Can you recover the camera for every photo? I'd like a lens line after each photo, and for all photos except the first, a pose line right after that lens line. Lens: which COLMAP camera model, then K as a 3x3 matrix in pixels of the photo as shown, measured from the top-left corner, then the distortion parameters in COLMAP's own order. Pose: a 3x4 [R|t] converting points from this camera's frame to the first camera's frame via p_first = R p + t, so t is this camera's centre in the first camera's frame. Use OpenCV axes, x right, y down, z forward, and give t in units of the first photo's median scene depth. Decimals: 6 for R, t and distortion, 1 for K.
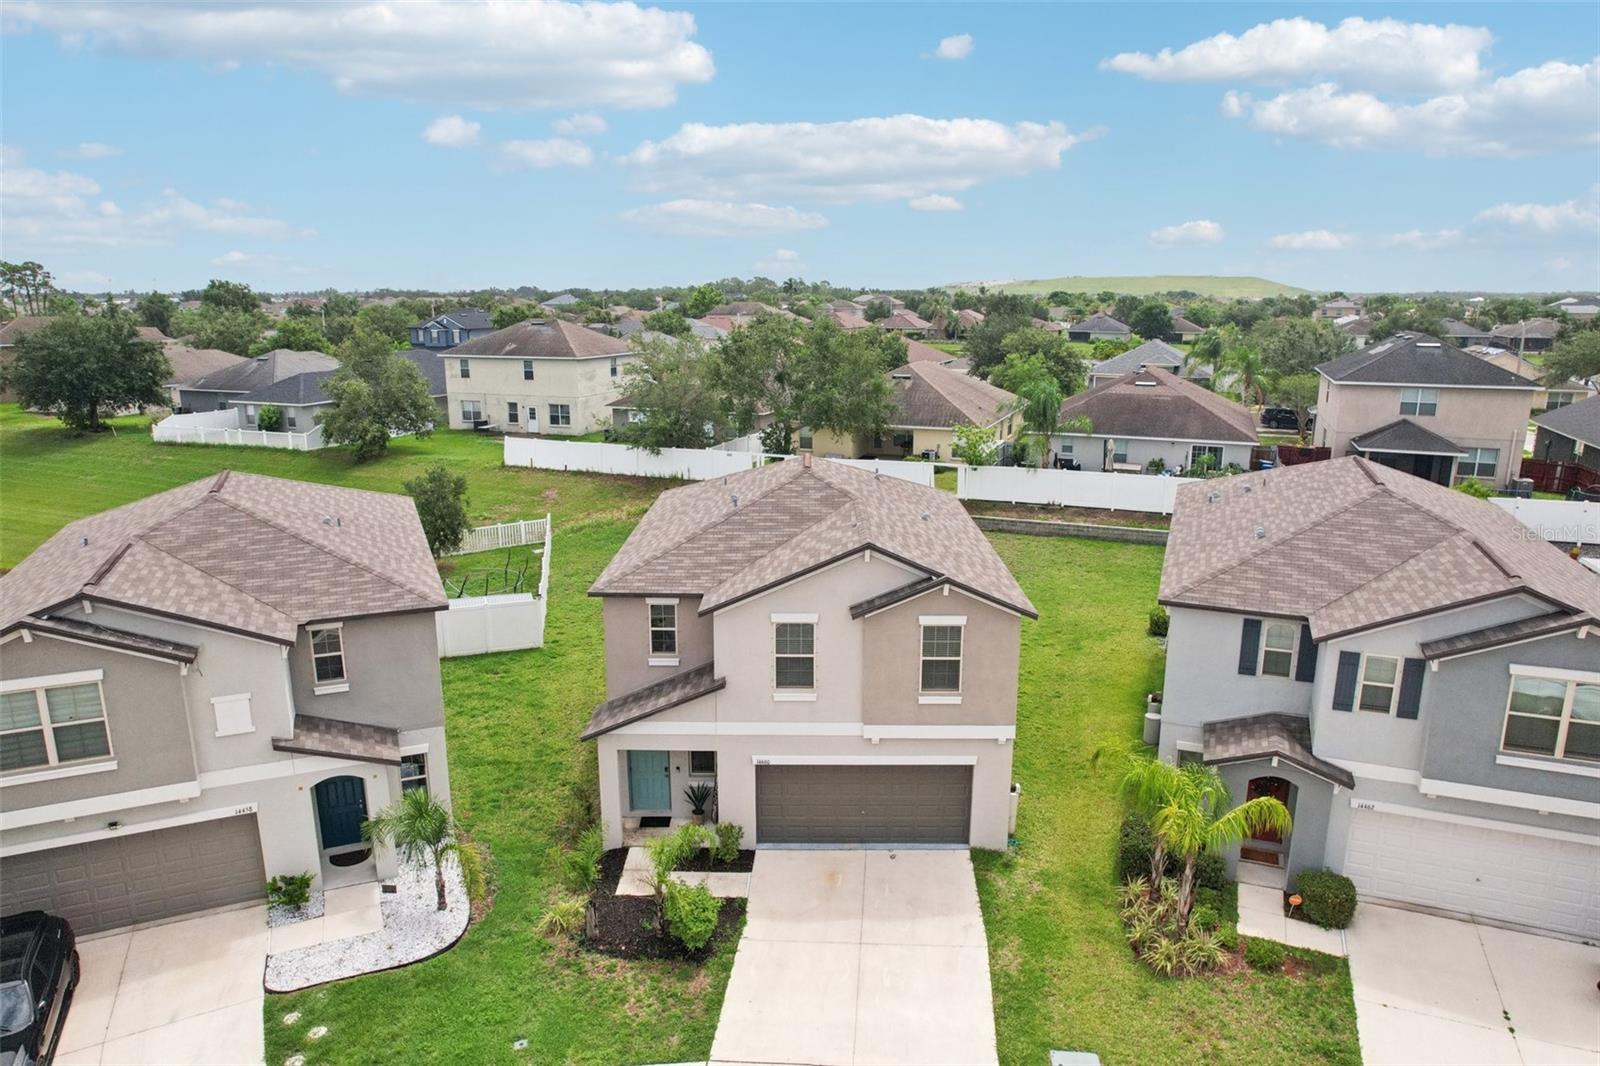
lens RADIAL K [[1057.6, 0, 800.0], [0, 1057.6, 533.0], [0, 0, 1]] dist [-0.105114, 0.100465]
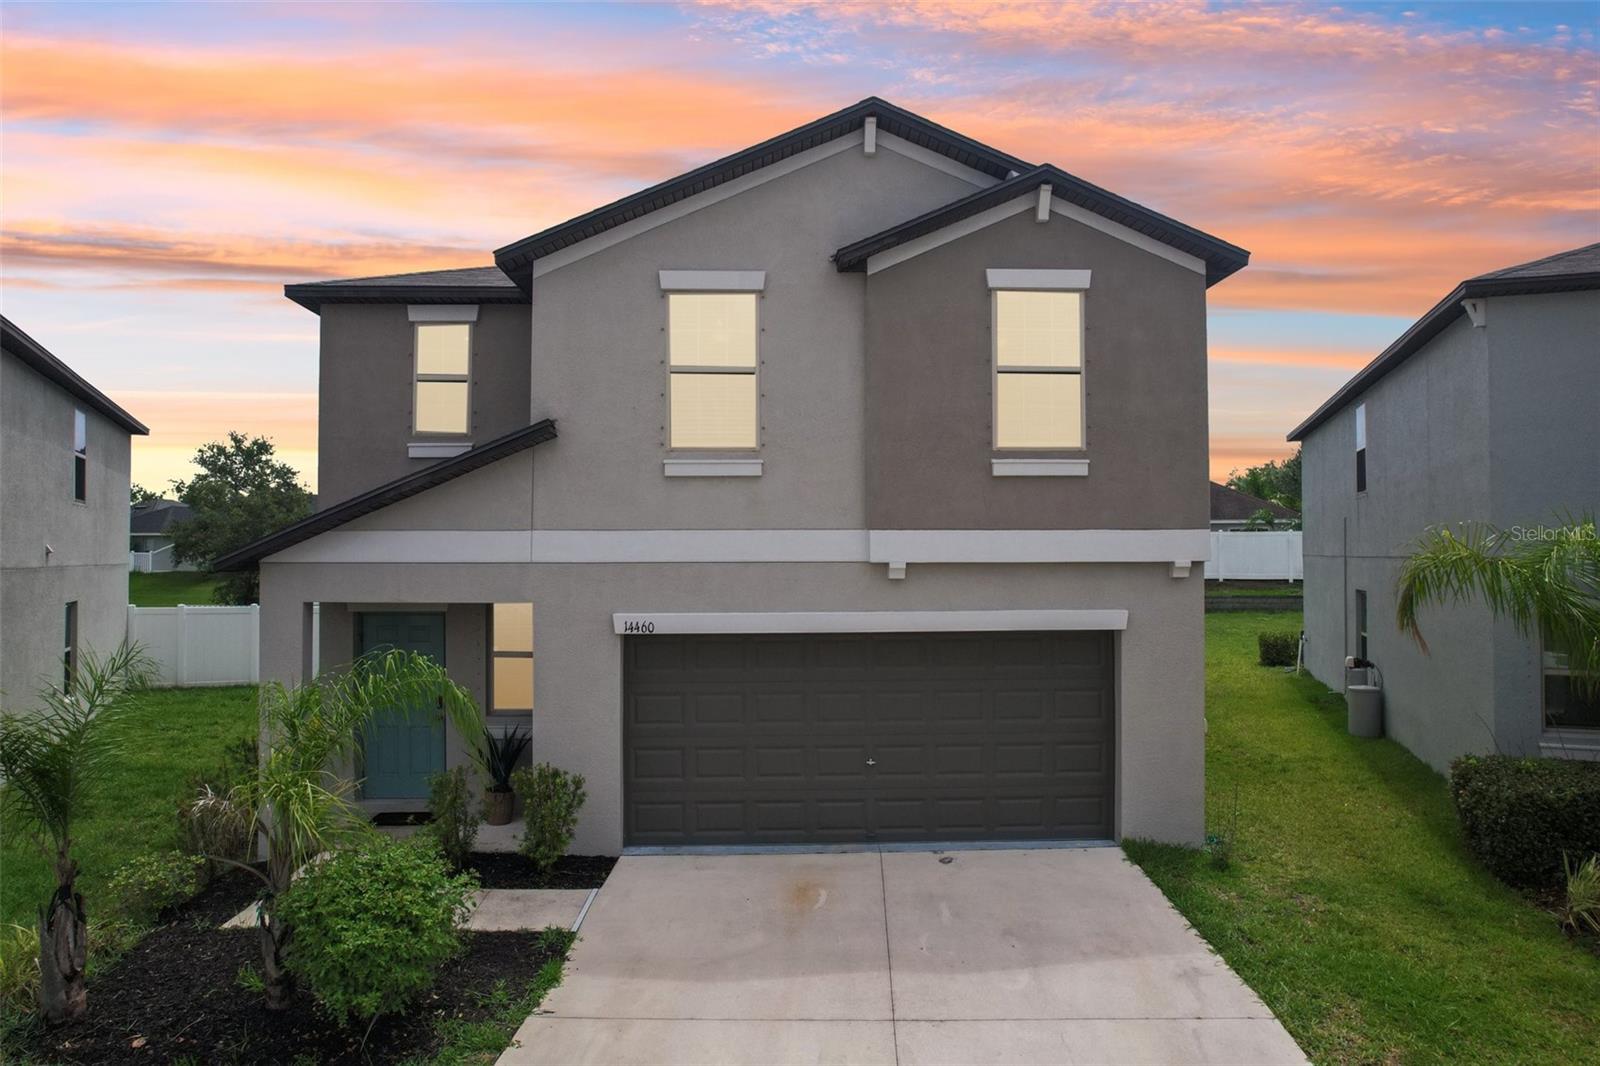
lens RADIAL K [[1046.0, 0, 800.0], [0, 1046.0, 533.0], [0, 0, 1]] dist [-0.113550, 0.121066]
pose [[0.999130, -0.000695, 0.041706, 0.013356], [0.011033, 0.968656, -0.248162, 0.288874], [-0.040227, 0.248406, 0.967820, 0.578432]]
